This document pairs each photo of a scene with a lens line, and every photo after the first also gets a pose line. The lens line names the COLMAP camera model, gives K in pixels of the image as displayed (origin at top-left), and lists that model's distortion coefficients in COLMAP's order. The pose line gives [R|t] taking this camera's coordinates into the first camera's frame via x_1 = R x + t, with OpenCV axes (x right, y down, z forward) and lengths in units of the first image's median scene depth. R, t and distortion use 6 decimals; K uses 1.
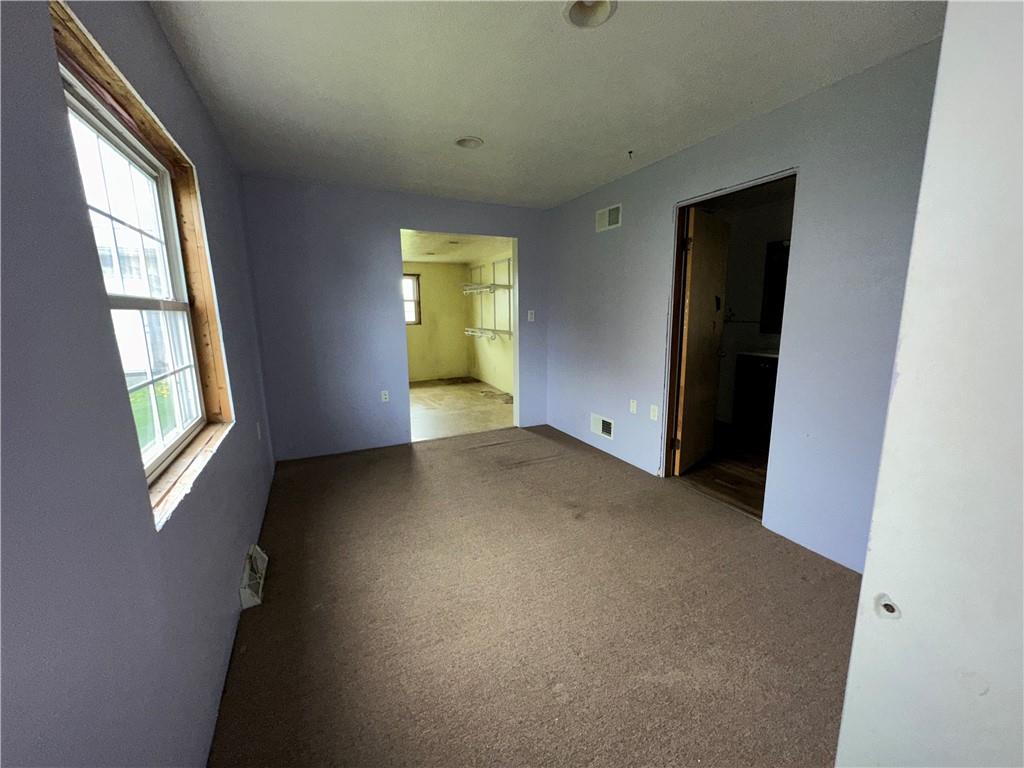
lens RADIAL K [[406.7, 0, 512.0], [0, 406.7, 384.0], [0, 0, 1]] dist [0.000358, 0.000294]
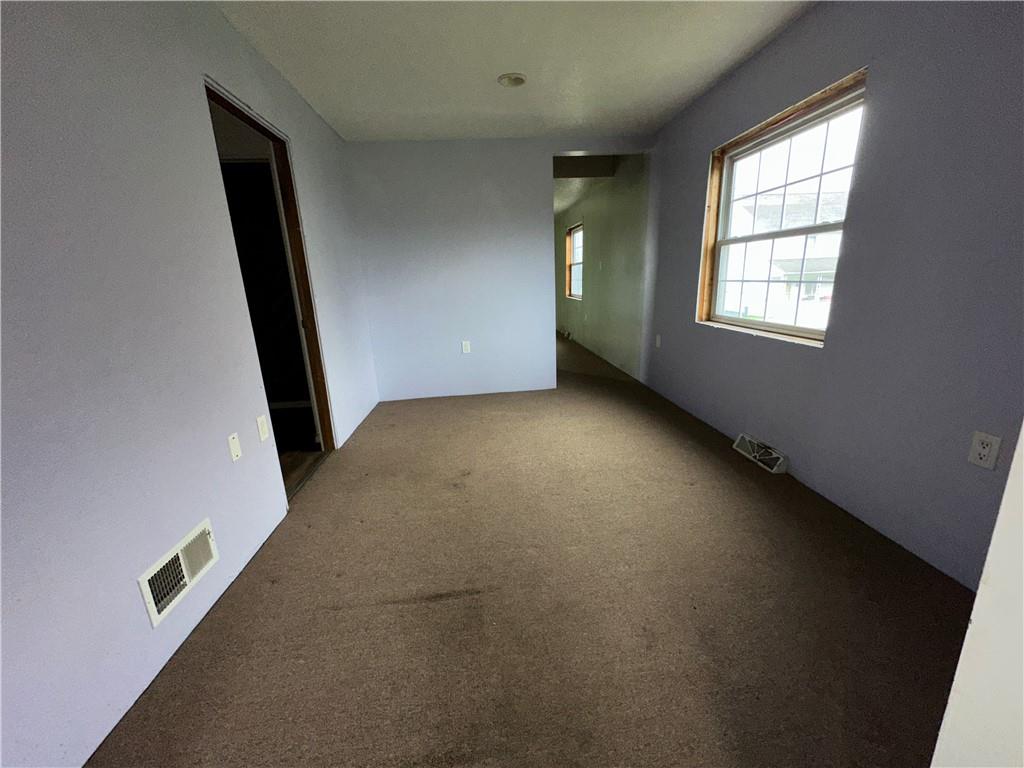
lens RADIAL K [[406.7, 0, 512.0], [0, 406.7, 384.0], [0, 0, 1]] dist [0.000358, 0.000294]
pose [[-0.933547, -0.041506, 0.356045, -0.266912], [0.112217, 0.909506, 0.400258, -0.235707], [-0.340438, 0.413614, -0.844408, 1.656463]]
